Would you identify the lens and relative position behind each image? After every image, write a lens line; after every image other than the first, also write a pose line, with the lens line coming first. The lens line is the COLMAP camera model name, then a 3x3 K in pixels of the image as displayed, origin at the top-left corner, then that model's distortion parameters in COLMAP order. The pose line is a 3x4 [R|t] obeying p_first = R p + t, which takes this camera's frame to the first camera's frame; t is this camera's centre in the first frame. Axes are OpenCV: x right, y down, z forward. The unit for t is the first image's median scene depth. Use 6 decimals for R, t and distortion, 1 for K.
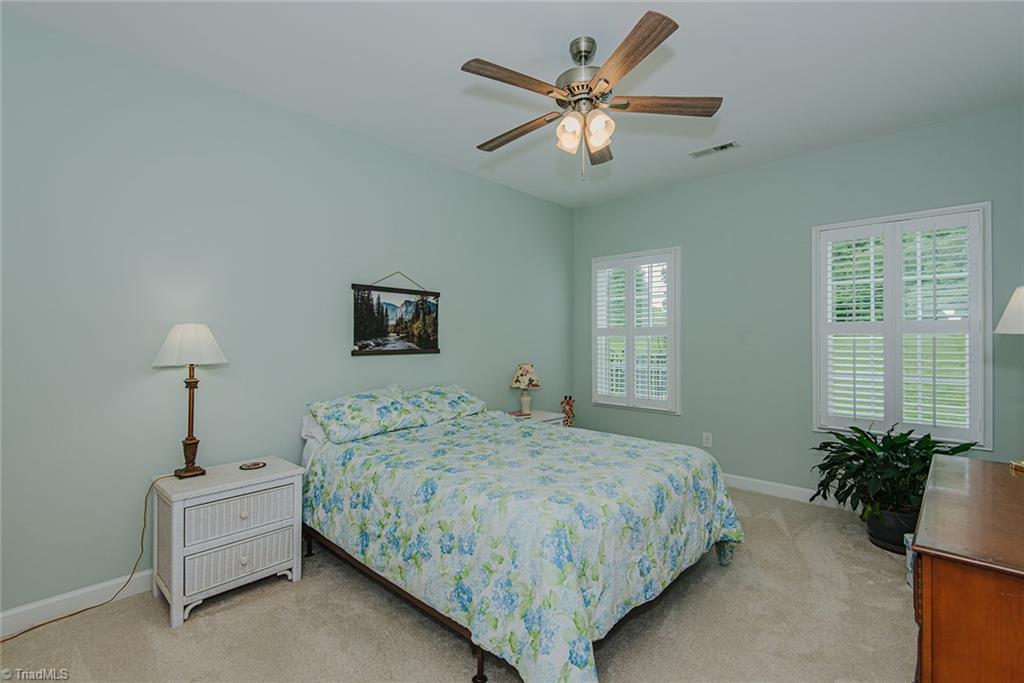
lens RADIAL K [[470.8, 0, 513.3], [0, 470.8, 338.3], [0, 0, 1]] dist [0.022404, -0.012597]
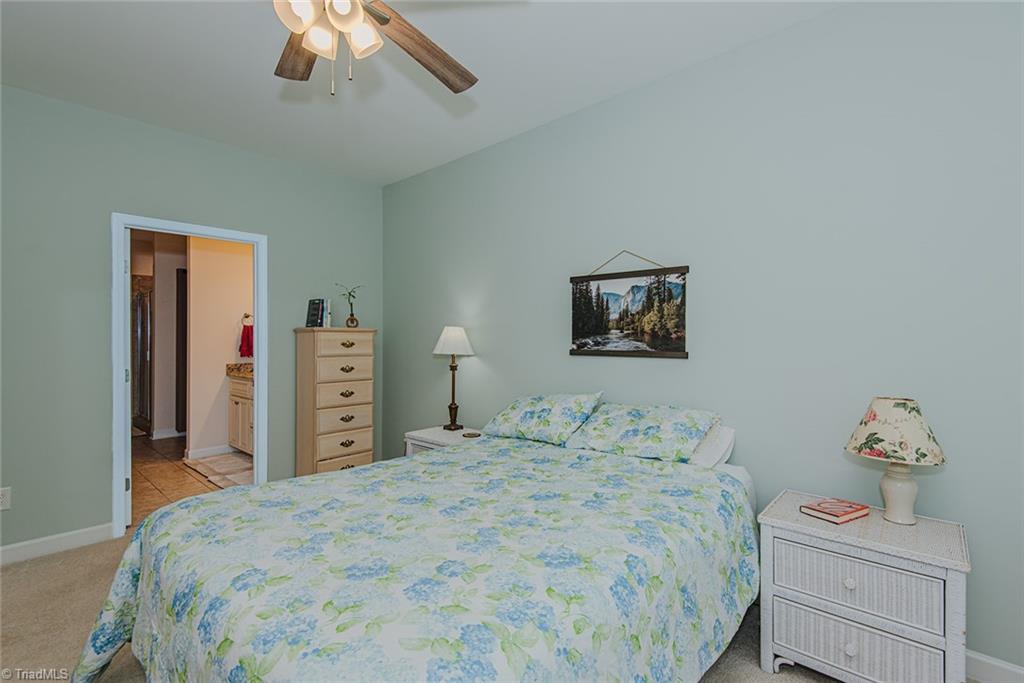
lens RADIAL K [[470.8, 0, 521.1], [0, 470.8, 334.0], [0, 0, 1]] dist [0.022404, -0.012597]
pose [[-0.002876, -0.000894, -0.999995, 0.545276], [0.006696, 0.999977, -0.000913, -0.003933], [0.999973, -0.006699, -0.002870, 0.844226]]
